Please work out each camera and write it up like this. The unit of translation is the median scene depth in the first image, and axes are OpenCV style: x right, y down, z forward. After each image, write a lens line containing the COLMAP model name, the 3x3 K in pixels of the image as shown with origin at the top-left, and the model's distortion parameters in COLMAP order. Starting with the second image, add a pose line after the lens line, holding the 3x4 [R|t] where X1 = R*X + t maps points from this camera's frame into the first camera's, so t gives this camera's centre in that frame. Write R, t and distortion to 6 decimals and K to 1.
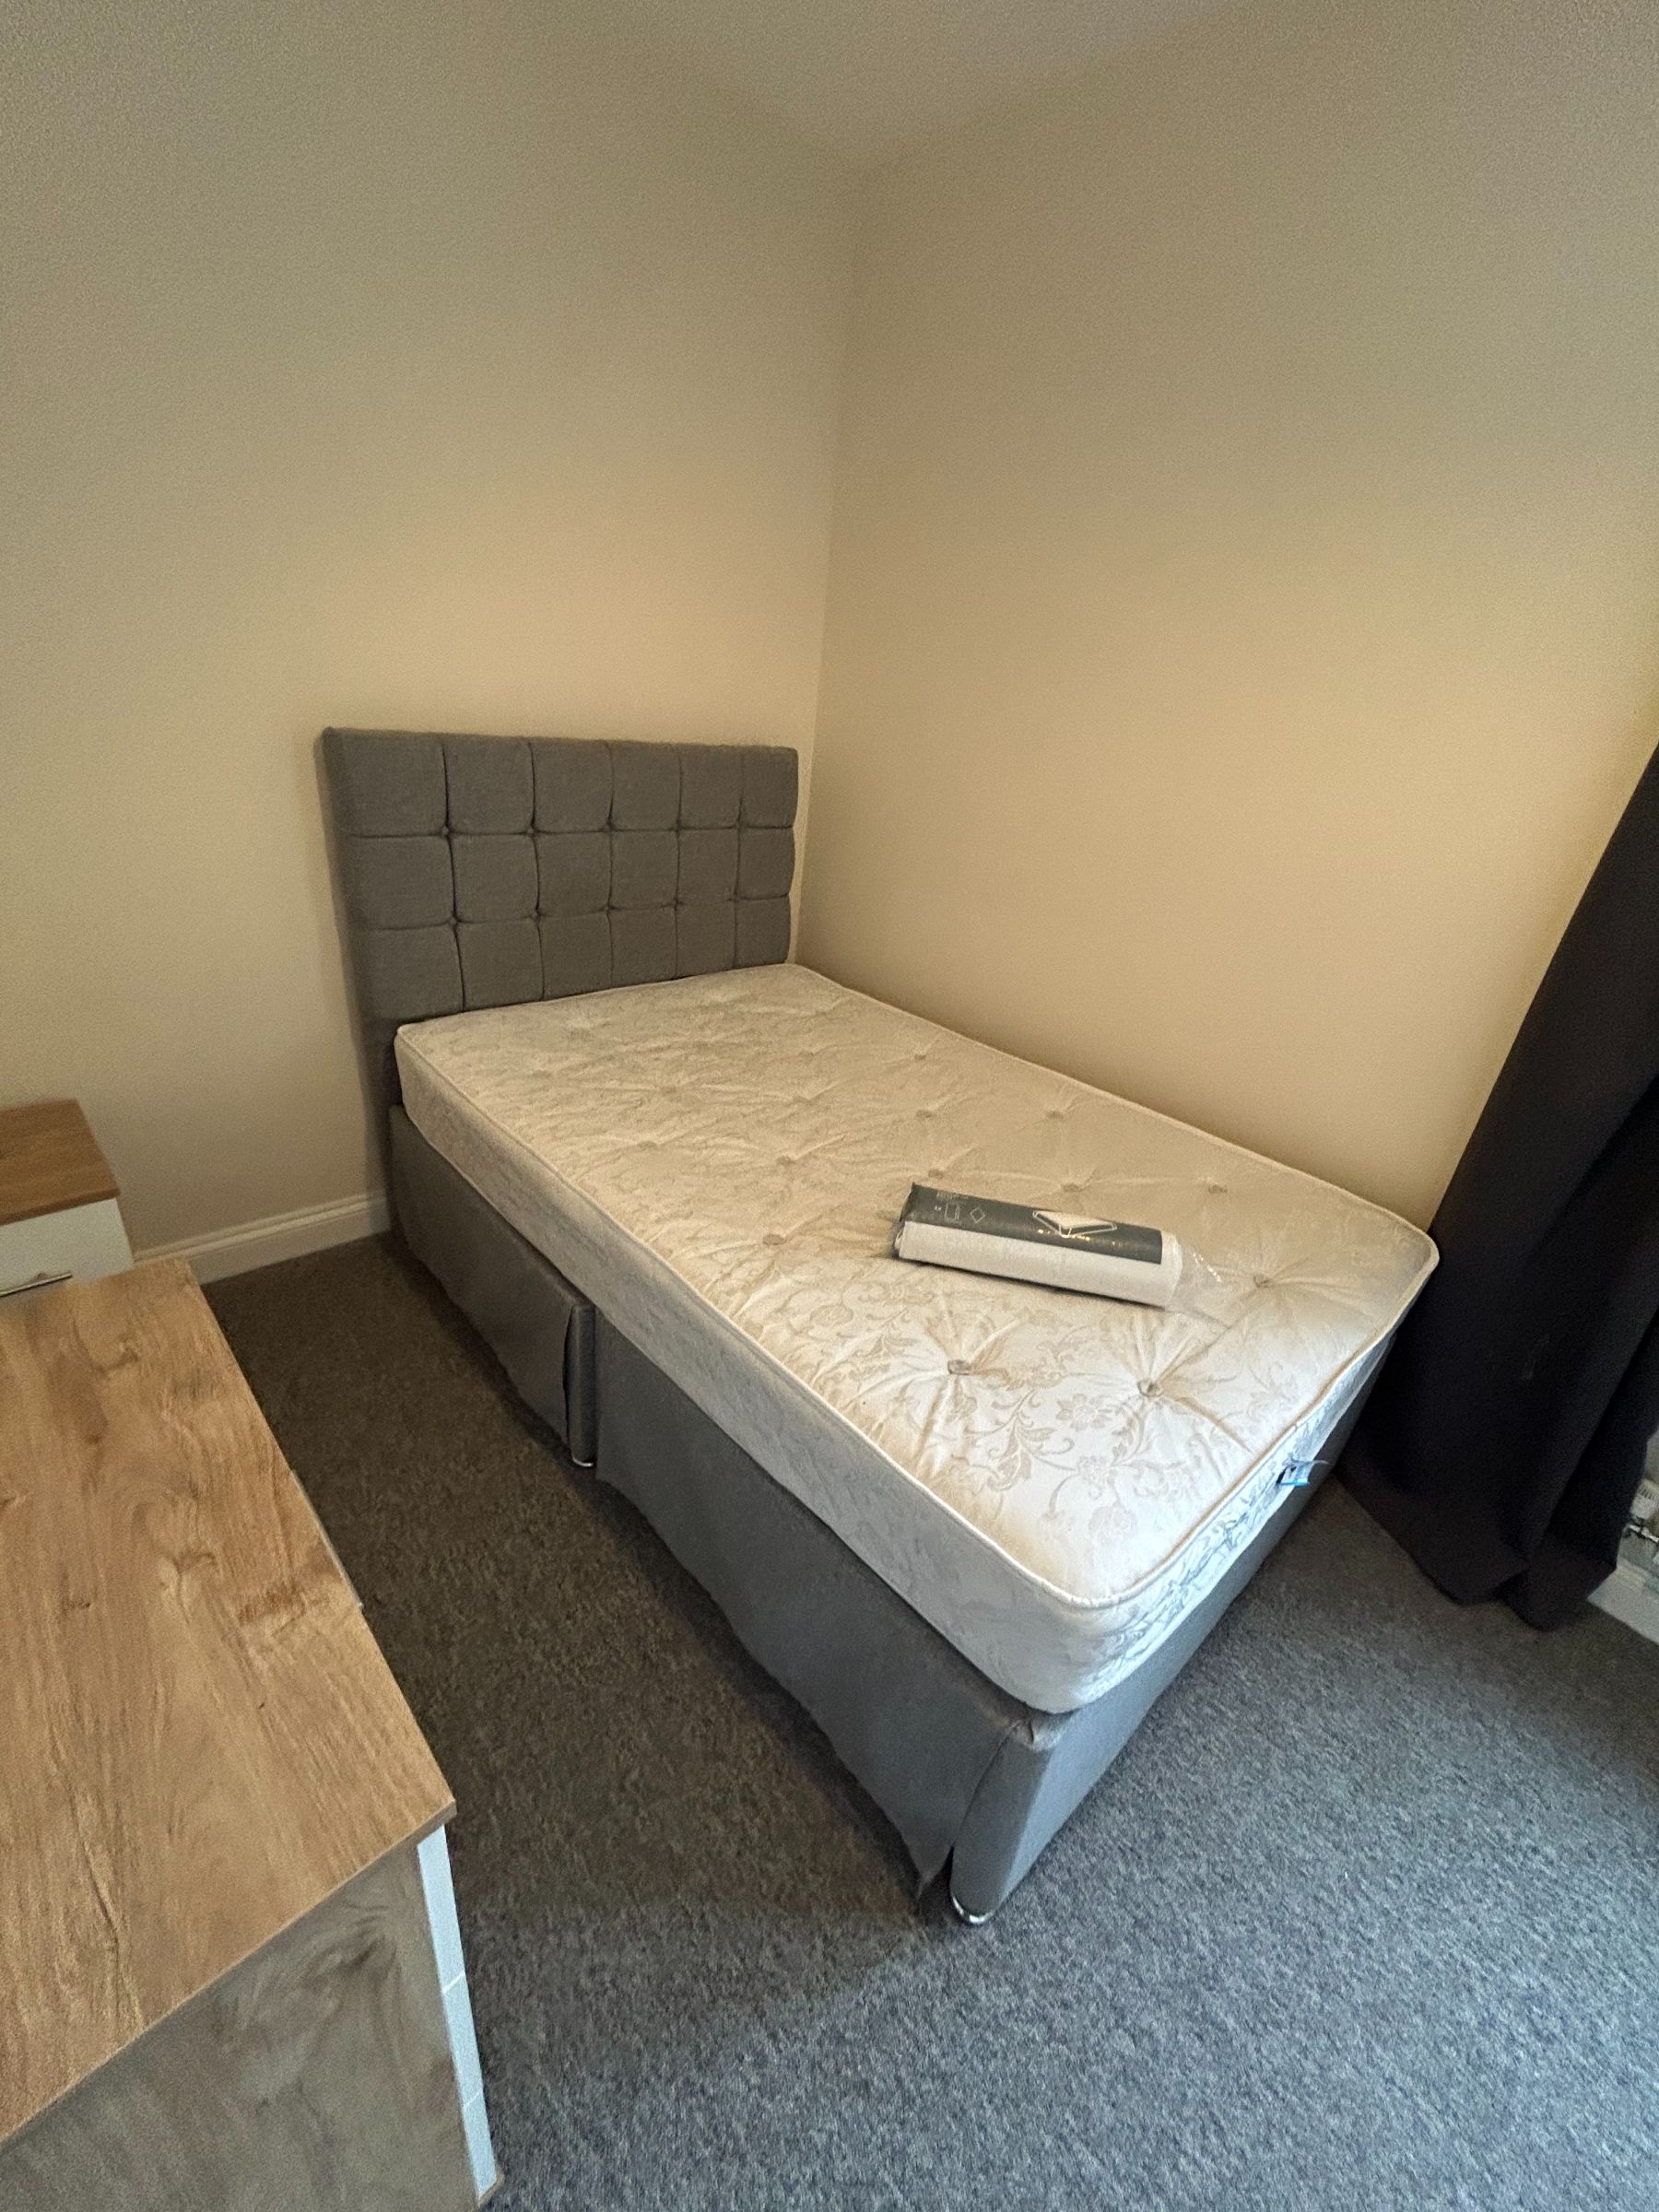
lens RADIAL K [[897.2, 0, 829.5], [0, 897.2, 1106.0], [0, 0, 1]] dist [0.000696, 0.000045]
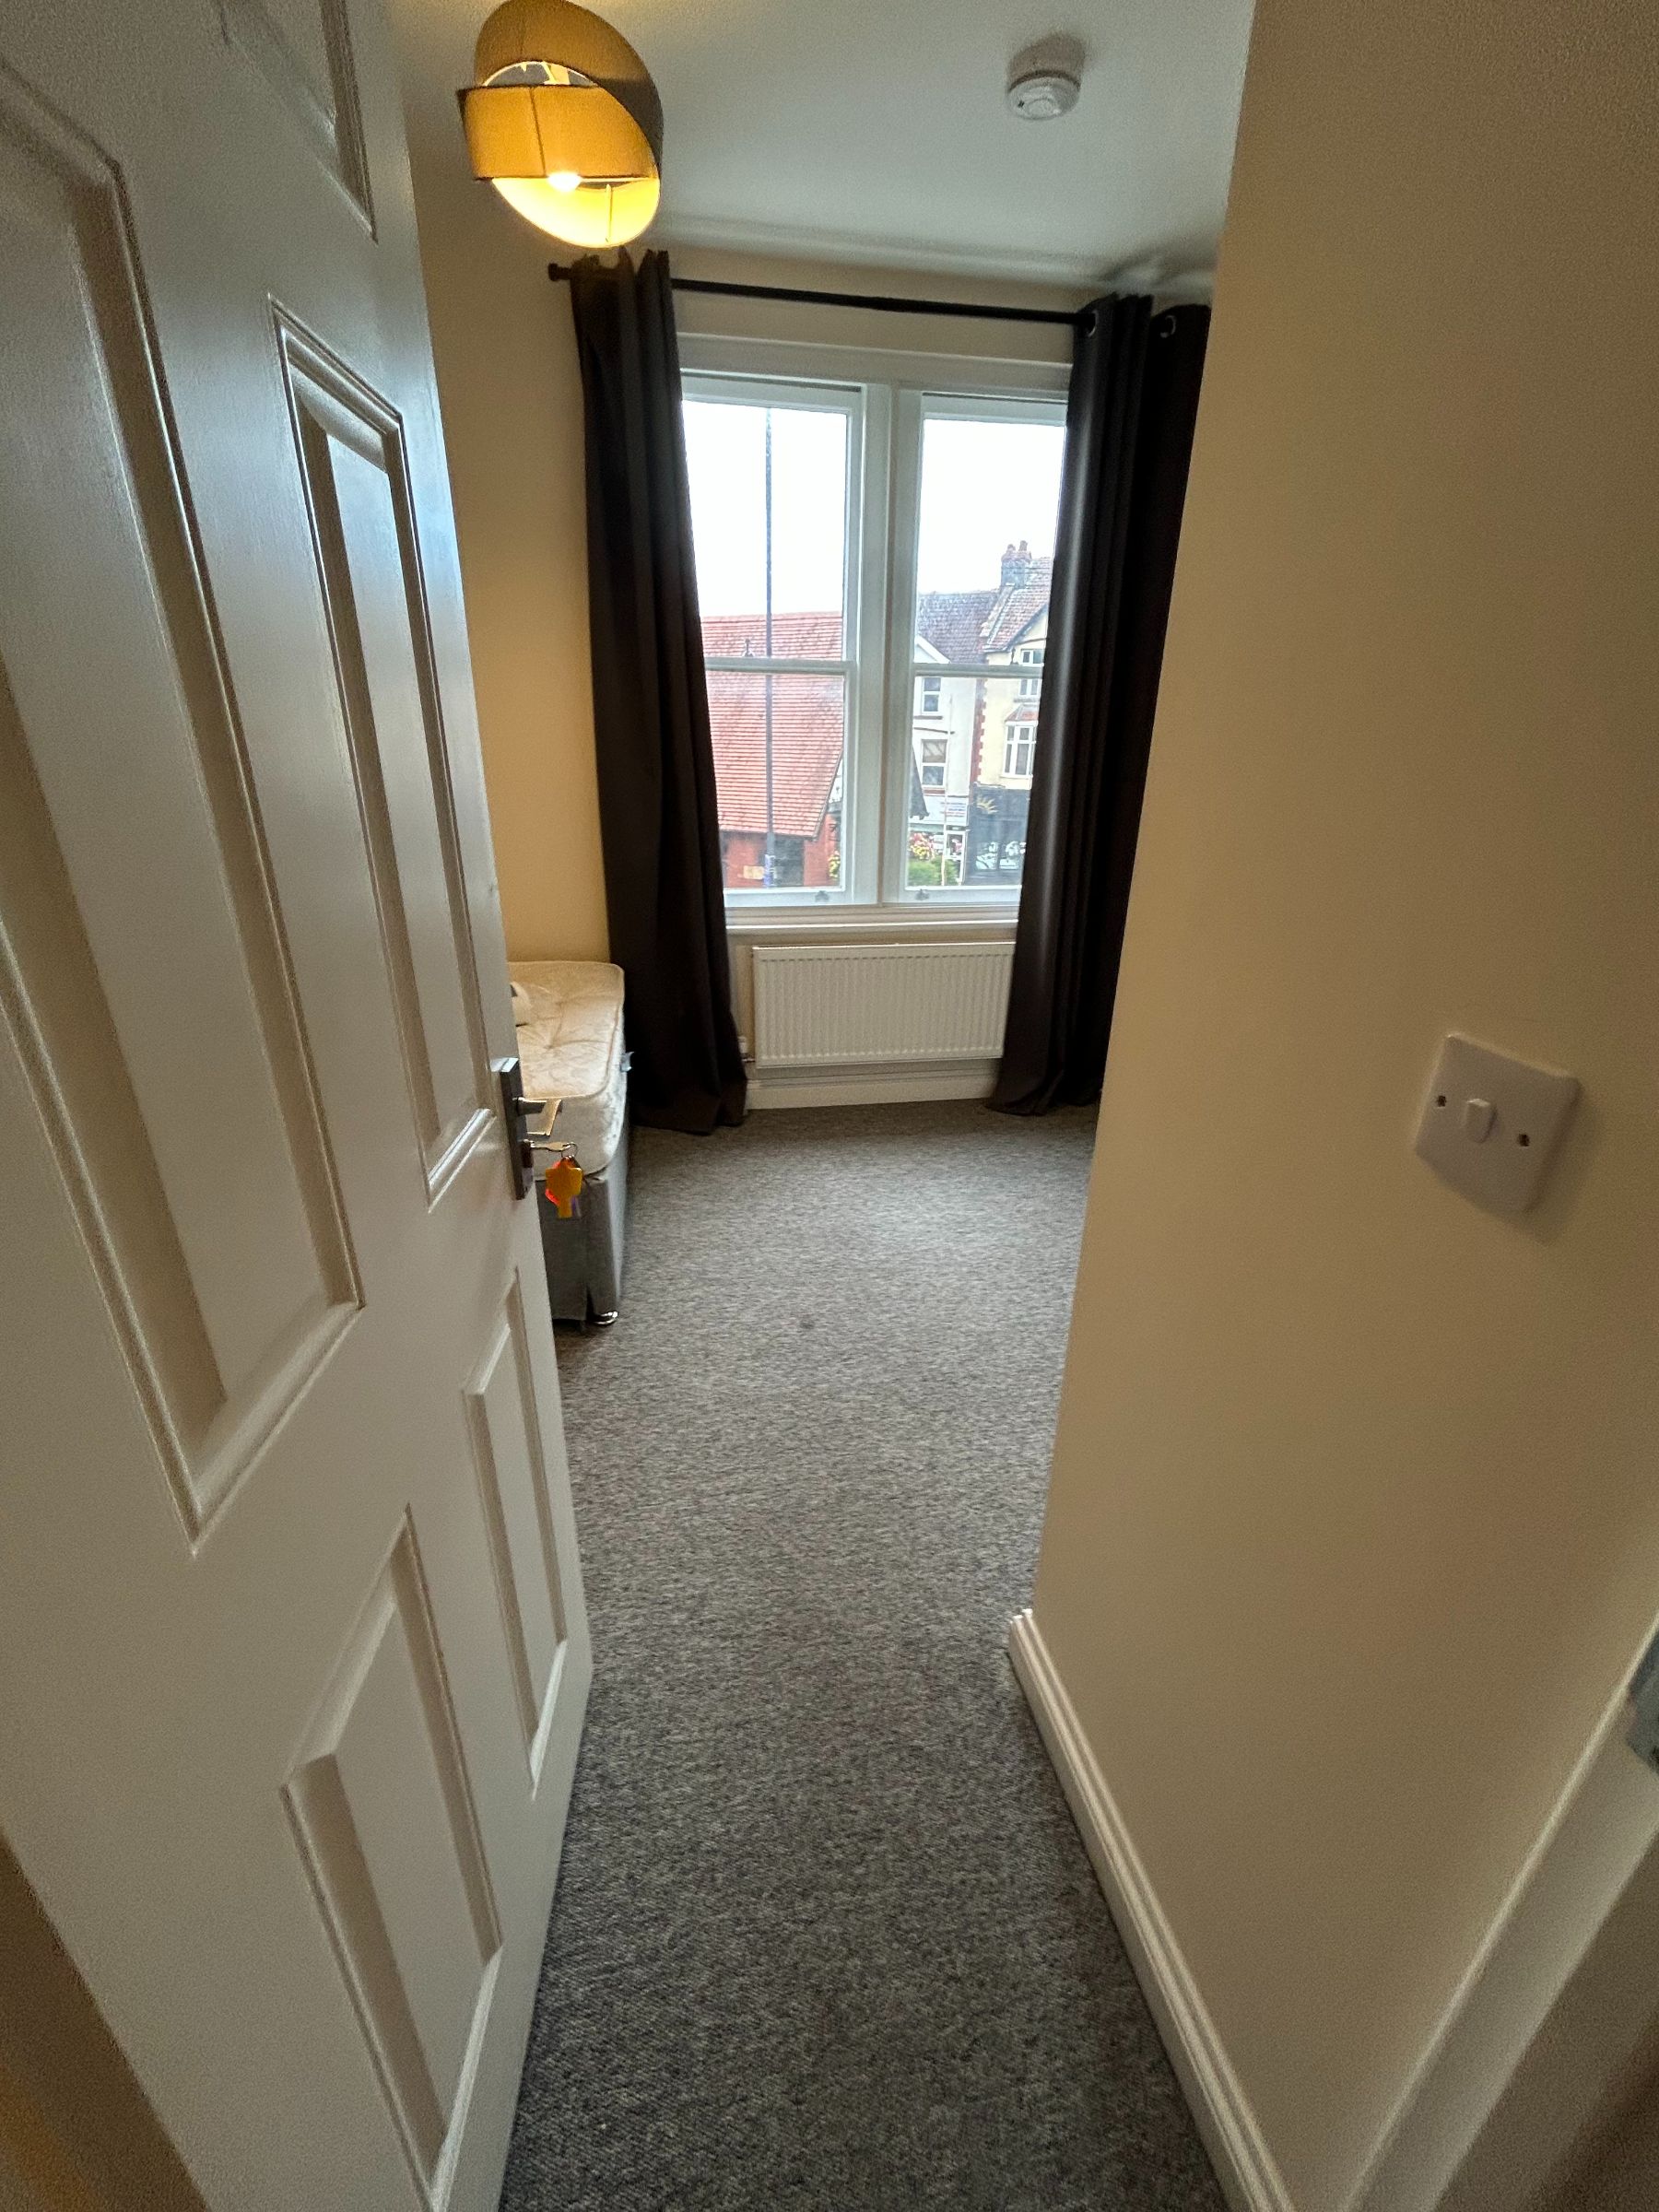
lens RADIAL K [[897.2, 0, 829.5], [0, 897.2, 1106.0], [0, 0, 1]] dist [0.000696, 0.000045]
pose [[0.537522, -0.408642, 0.737619, -0.735955], [0.391072, 0.895781, 0.211280, 0.251450], [-0.747083, 0.174894, 0.641311, -0.588008]]
